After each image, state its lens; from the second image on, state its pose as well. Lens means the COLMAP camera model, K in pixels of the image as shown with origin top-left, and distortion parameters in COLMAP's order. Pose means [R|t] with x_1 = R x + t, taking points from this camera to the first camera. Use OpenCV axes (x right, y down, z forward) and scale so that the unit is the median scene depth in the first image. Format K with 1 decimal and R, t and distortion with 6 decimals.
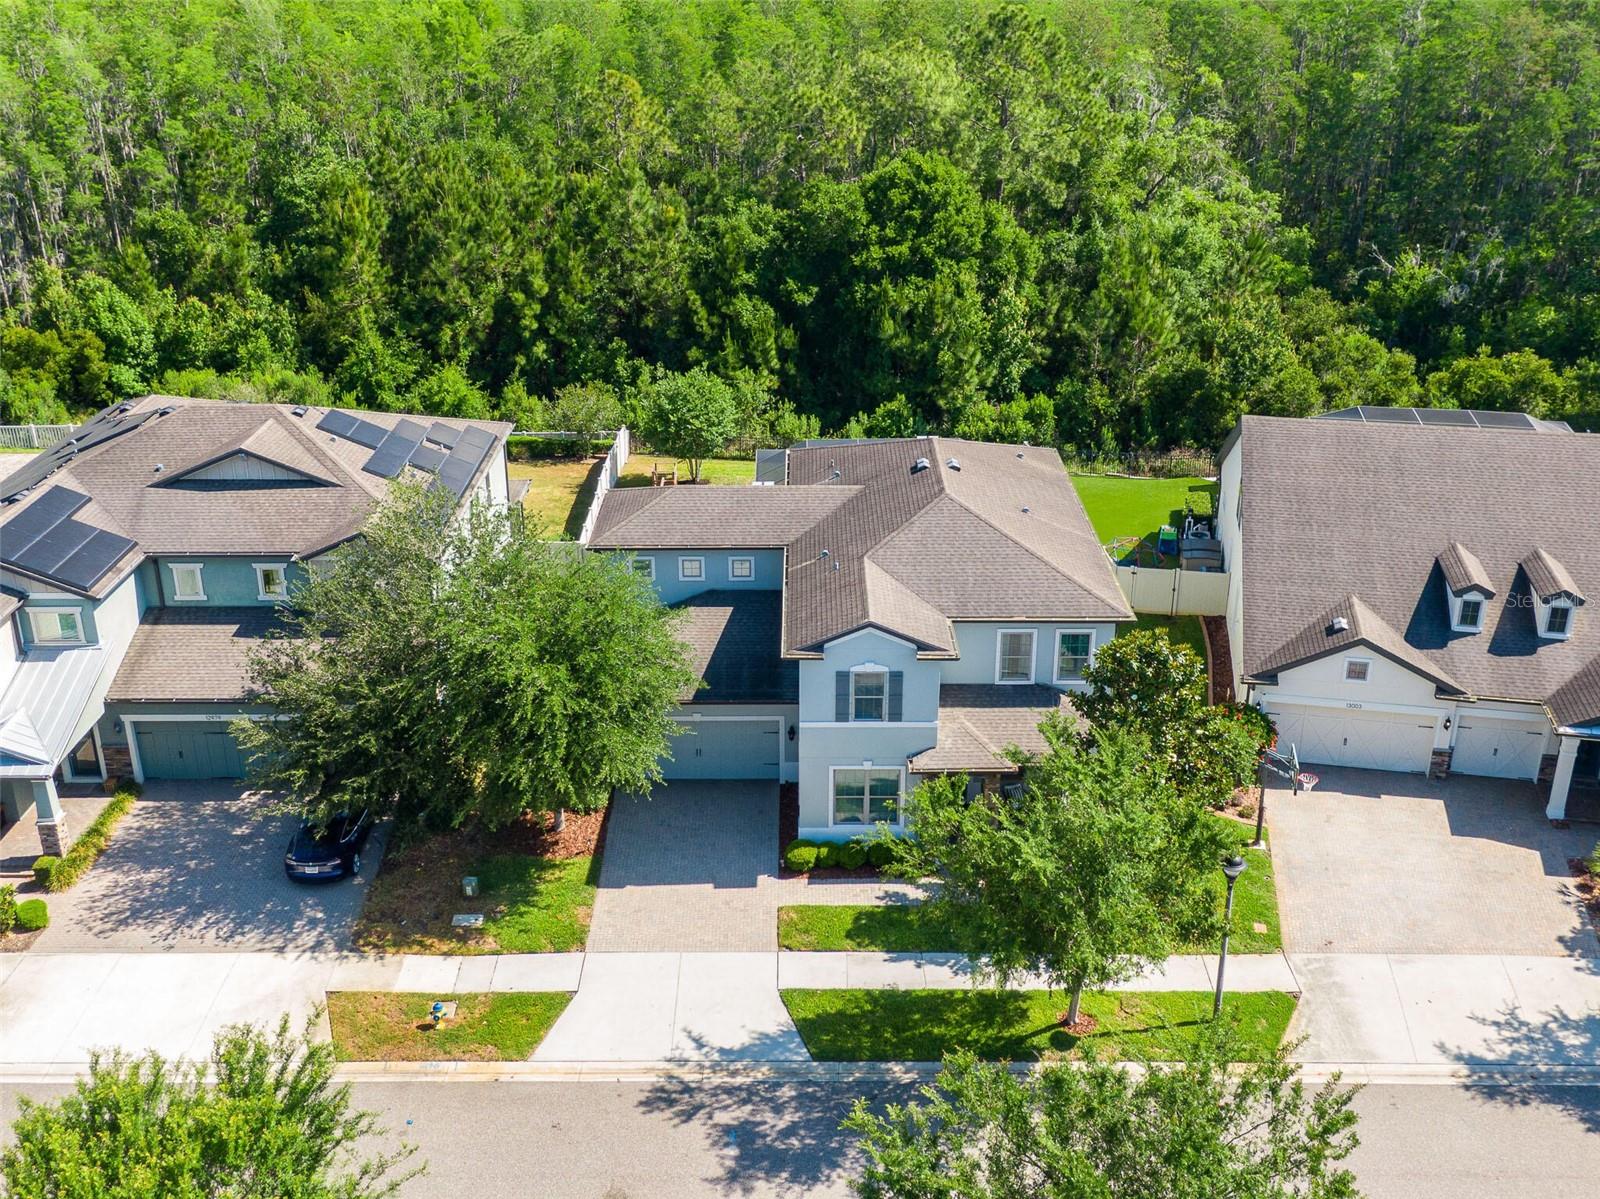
lens RADIAL K [[1555.3, 0, 801.1], [0, 1555.3, 594.9], [0, 0, 1]] dist [0.043628, 0.000000]
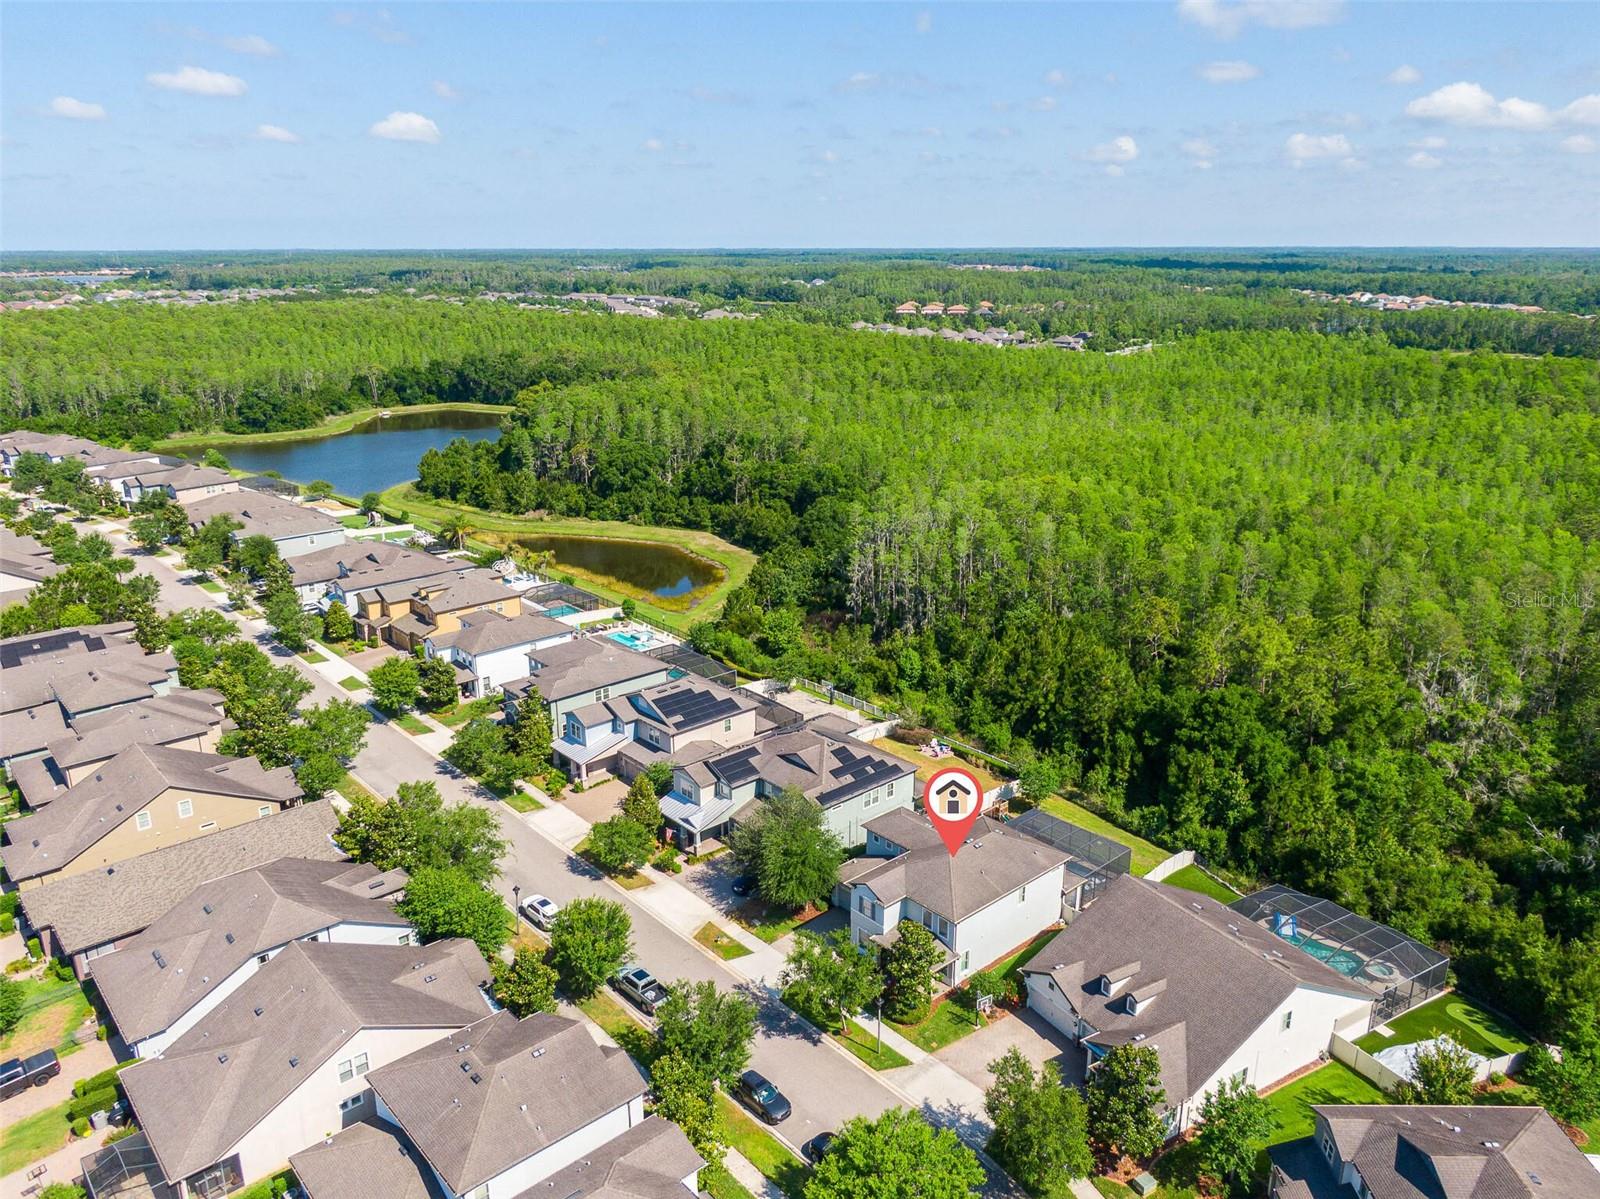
lens RADIAL K [[1135.6, 0, 797.1], [0, 1135.6, 600.2], [0, 0, 1]] dist [0.002230, -0.006587]
pose [[0.663179, 0.220459, -0.715256, 1.150278], [-0.300321, 0.953712, 0.015502, -0.408872], [0.685566, 0.204526, 0.698690, -0.603581]]
